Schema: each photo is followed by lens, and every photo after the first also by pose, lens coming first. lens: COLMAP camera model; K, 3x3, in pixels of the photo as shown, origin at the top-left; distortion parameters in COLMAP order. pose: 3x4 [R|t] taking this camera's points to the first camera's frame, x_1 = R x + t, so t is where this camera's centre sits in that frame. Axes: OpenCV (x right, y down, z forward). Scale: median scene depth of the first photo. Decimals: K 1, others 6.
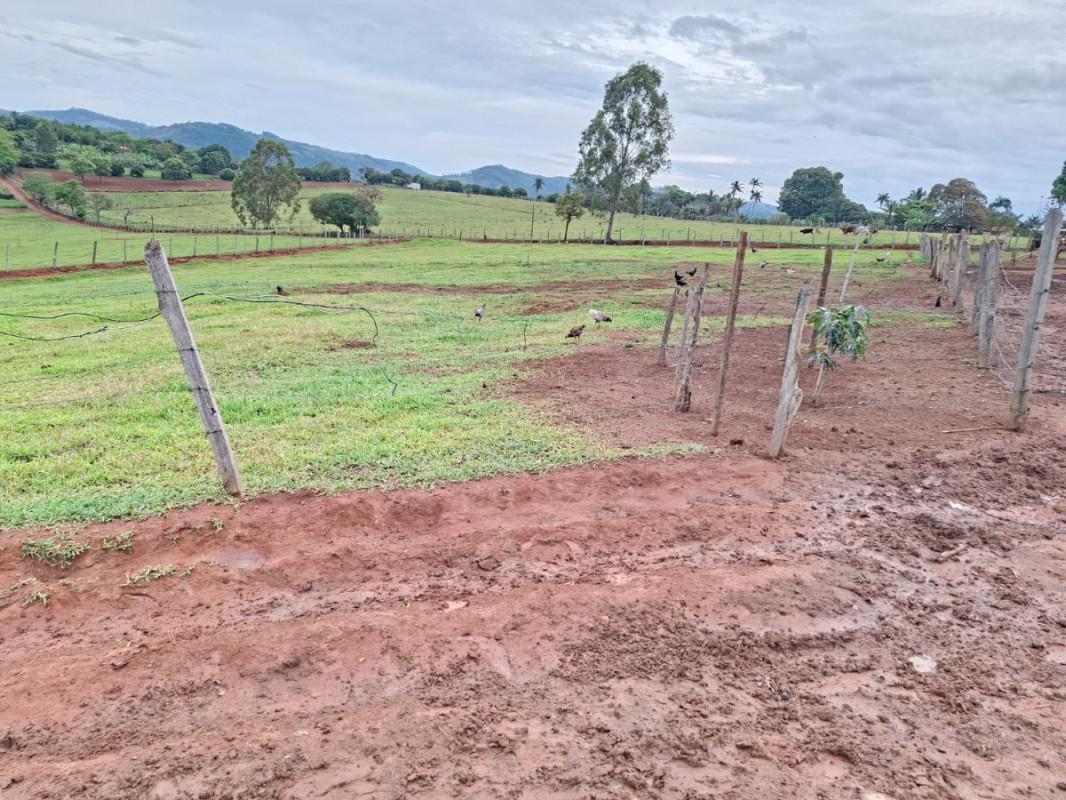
lens RADIAL K [[791.9, 0, 518.7], [0, 791.9, 407.8], [0, 0, 1]] dist [0.042890, -0.050768]
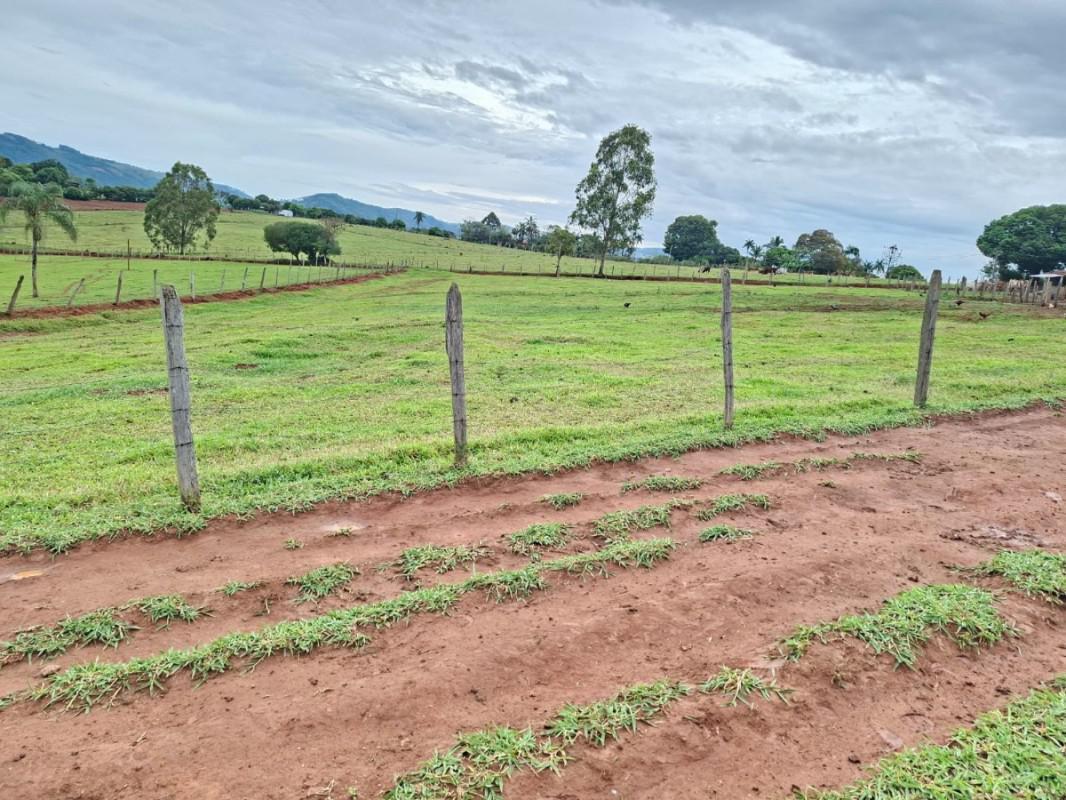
lens RADIAL K [[791.9, 0, 515.1], [0, 791.9, 399.7], [0, 0, 1]] dist [0.042890, -0.050768]
pose [[0.962178, -0.021717, 0.271556, -0.196637], [0.034302, 0.998542, -0.041684, 0.005778], [-0.270255, 0.049422, 0.961520, -0.028441]]
